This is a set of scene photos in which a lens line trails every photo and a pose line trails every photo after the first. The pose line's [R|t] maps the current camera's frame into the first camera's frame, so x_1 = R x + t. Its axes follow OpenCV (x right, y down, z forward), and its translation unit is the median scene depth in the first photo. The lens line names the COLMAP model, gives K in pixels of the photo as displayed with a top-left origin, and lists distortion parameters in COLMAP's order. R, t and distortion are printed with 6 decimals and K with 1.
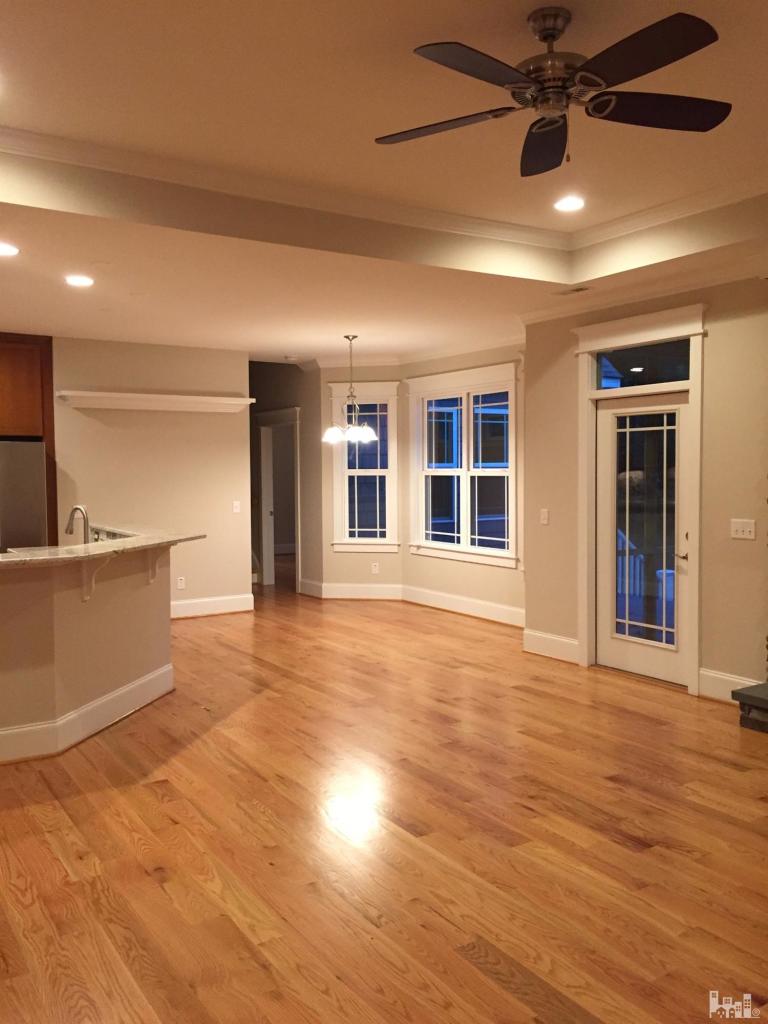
lens RADIAL K [[879.0, 0, 386.5], [0, 879.0, 507.9], [0, 0, 1]] dist [0.044048, -0.015771]
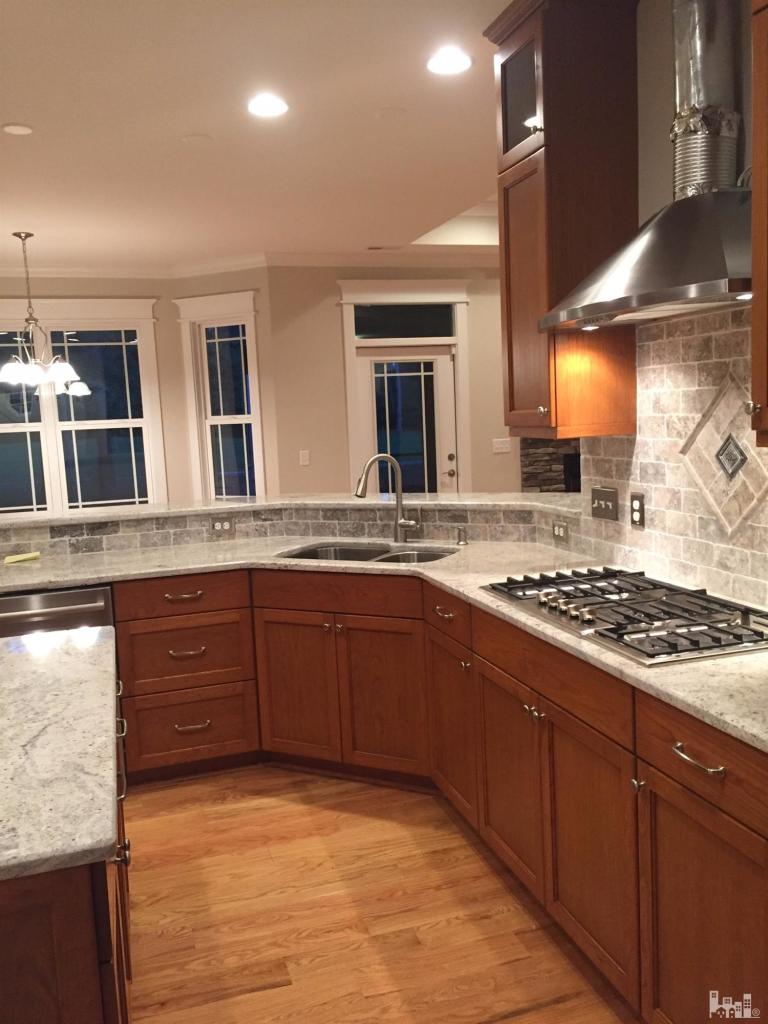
lens RADIAL K [[879.0, 0, 384.2], [0, 879.0, 513.2], [0, 0, 1]] dist [0.044048, -0.015771]
pose [[0.246676, -0.120446, 0.961584, -0.921390], [0.087386, 0.990969, 0.101709, -0.026560], [-0.965150, 0.058940, 0.254973, 0.747963]]
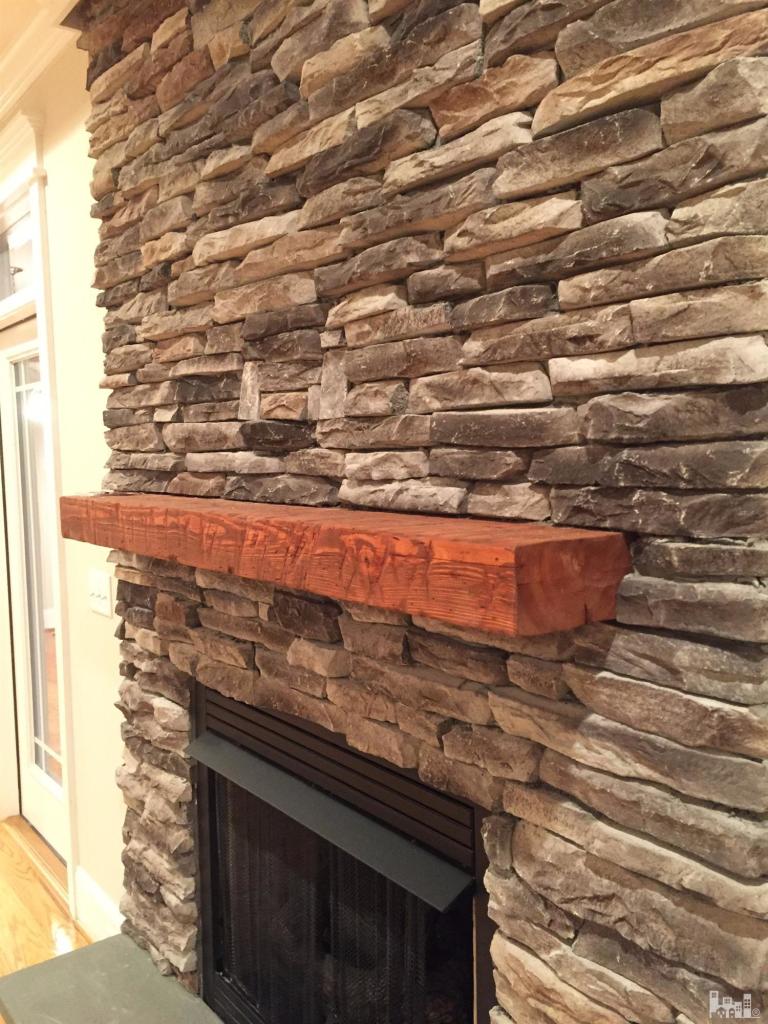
lens RADIAL K [[879.0, 0, 388.2], [0, 879.0, 510.5], [0, 0, 1]] dist [0.044048, -0.015771]
pose [[0.994831, -0.017608, 0.100006, 0.457494], [0.015164, 0.999569, 0.025143, -0.026441], [-0.100405, -0.023496, 0.994669, 0.471236]]
